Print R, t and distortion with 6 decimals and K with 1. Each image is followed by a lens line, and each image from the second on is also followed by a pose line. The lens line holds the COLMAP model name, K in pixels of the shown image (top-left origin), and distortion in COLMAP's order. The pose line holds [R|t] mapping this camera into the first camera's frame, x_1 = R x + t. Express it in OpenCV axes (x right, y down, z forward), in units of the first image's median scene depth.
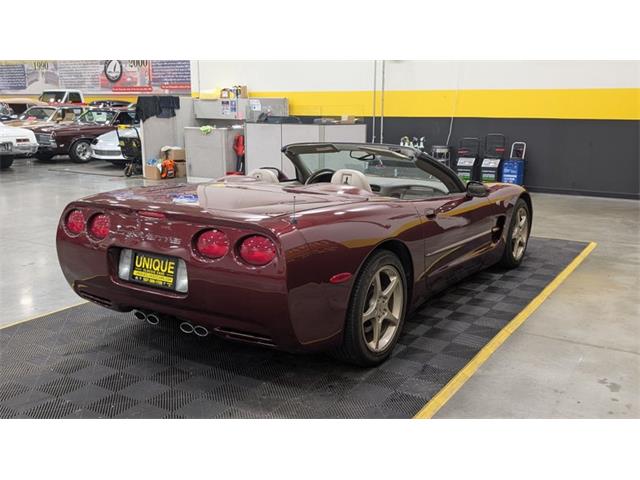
lens RADIAL K [[619.9, 0, 308.2], [0, 619.9, 240.3], [0, 0, 1]] dist [0.006989, -0.009957]
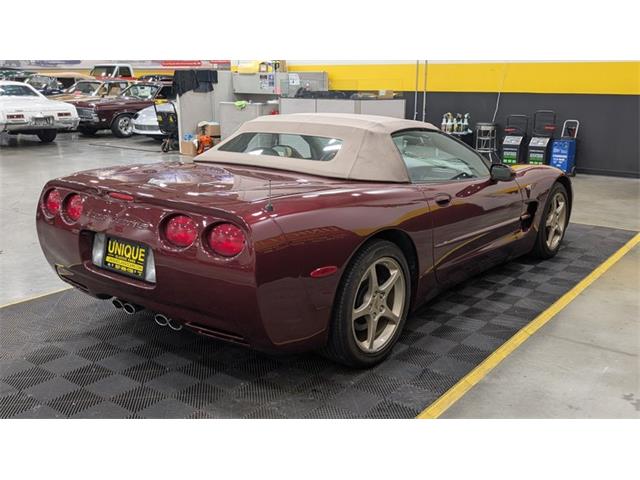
lens RADIAL K [[619.9, 0, 308.2], [0, 619.9, 240.3], [0, 0, 1]] dist [0.006989, -0.009957]
pose [[0.996004, 0.023682, -0.086112, 0.068946], [-0.020403, 0.999040, 0.038759, -0.012302], [0.086948, -0.036848, 0.995531, 0.072643]]
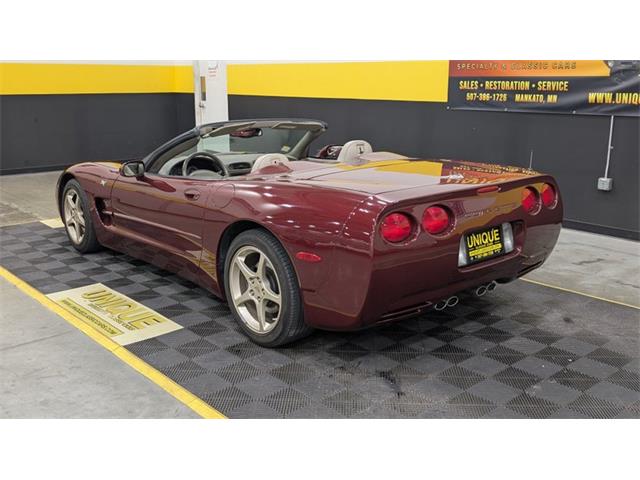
lens RADIAL K [[619.9, 0, 308.2], [0, 619.9, 240.3], [0, 0, 1]] dist [0.006989, -0.009957]
pose [[0.245761, -0.227286, 0.942307, -0.885655], [0.191024, 0.964414, 0.182797, -0.138723], [-0.950322, 0.135079, 0.280433, 0.676317]]
